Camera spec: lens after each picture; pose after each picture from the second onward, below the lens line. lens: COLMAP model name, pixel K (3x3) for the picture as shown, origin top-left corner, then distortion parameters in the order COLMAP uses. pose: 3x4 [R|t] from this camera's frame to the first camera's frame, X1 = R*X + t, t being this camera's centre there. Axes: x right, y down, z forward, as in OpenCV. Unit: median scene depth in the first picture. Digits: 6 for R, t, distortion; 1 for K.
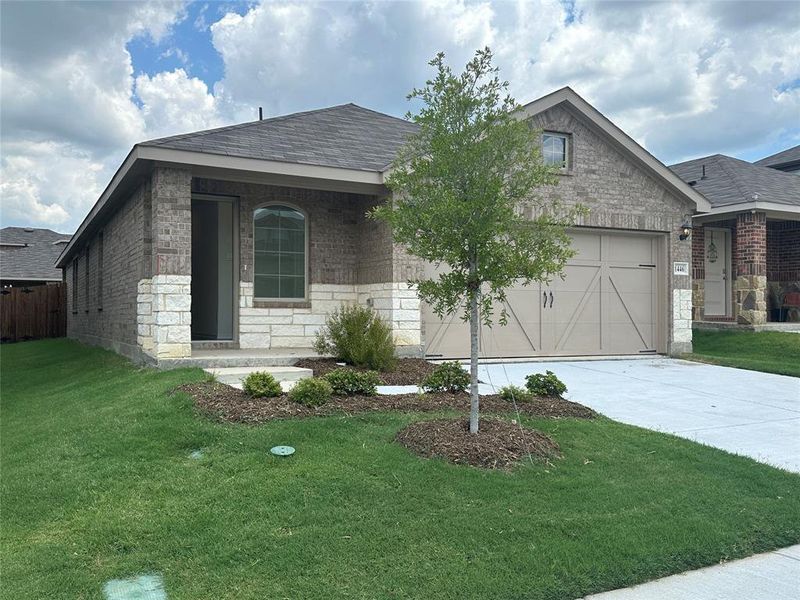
lens RADIAL K [[710.0, 0, 399.1], [0, 710.0, 302.0], [0, 0, 1]] dist [0.107669, -0.074238]
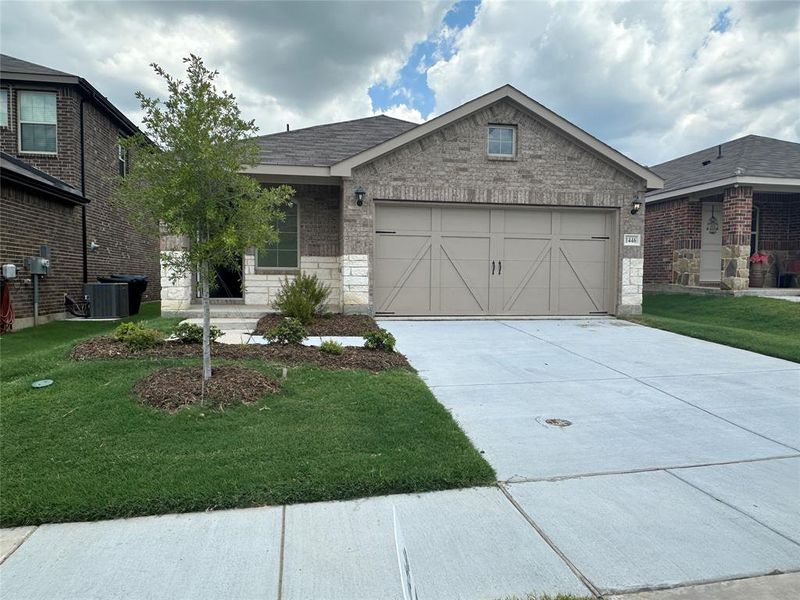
lens RADIAL K [[527.3, 0, 394.9], [0, 527.3, 301.4], [0, 0, 1]] dist [-0.008402, 0.012540]
pose [[0.954650, 0.017039, -0.297241, 0.318551], [0.001348, 0.998103, 0.061545, -0.001892], [0.297726, -0.059155, 0.952817, 0.115131]]
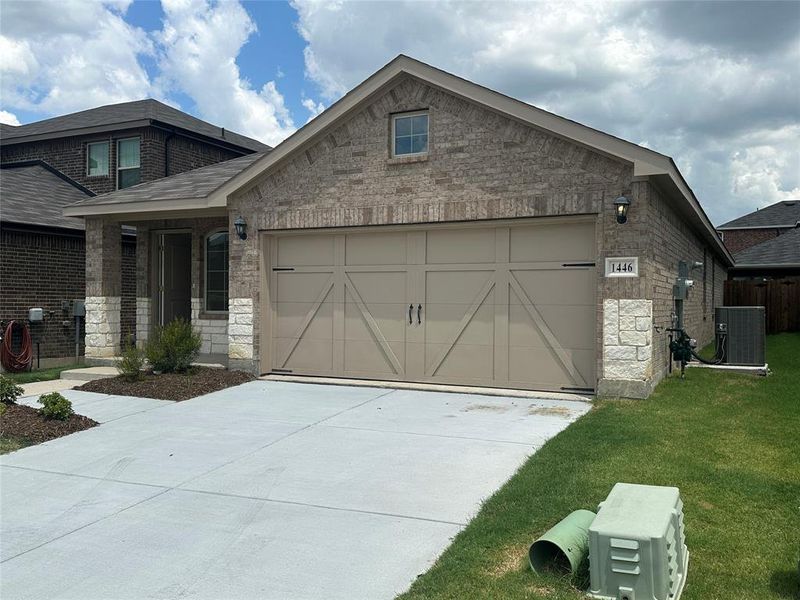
lens RADIAL K [[710.0, 0, 397.3], [0, 710.0, 302.6], [0, 0, 1]] dist [0.107669, -0.074238]
pose [[0.593389, 0.001487, -0.804914, 0.887668], [0.011562, 0.999879, 0.010372, -0.026447], [0.804833, -0.015461, 0.593300, 0.507922]]
